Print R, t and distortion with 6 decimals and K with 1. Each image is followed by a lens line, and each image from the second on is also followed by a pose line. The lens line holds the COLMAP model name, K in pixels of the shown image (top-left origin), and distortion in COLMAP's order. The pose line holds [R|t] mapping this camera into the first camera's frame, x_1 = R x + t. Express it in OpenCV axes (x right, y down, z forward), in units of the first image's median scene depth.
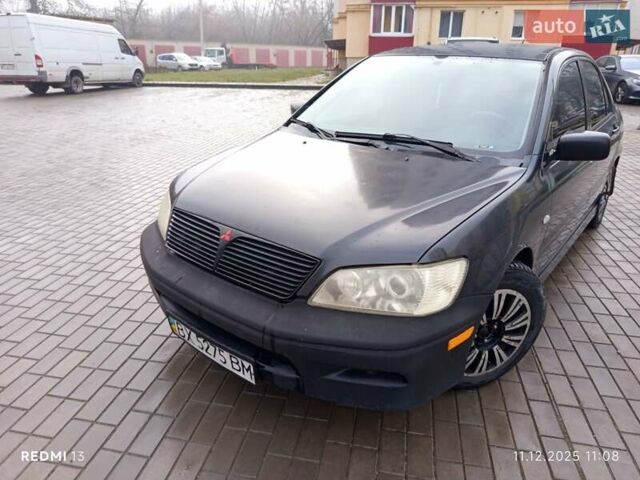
lens RADIAL K [[443.4, 0, 310.0], [0, 443.4, 238.8], [0, 0, 1]] dist [0.007485, -0.001195]
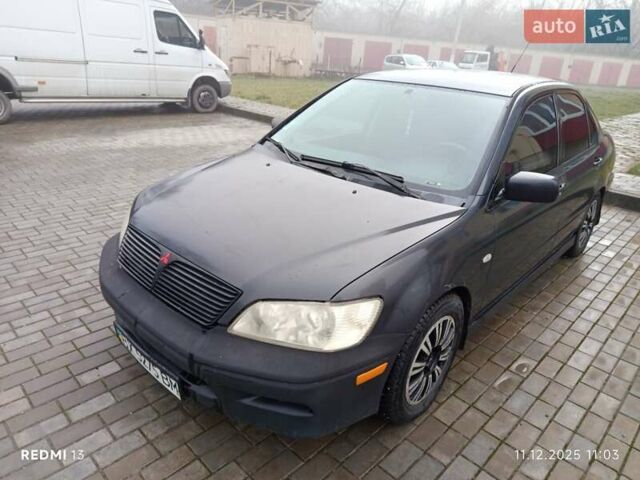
lens RADIAL K [[443.4, 0, 310.0], [0, 443.4, 238.8], [0, 0, 1]] dist [0.007485, -0.001195]
pose [[0.997398, 0.065878, -0.029280, 0.196576], [-0.065706, 0.997816, 0.006822, -0.089055], [0.029666, -0.004880, 0.999548, -0.051220]]
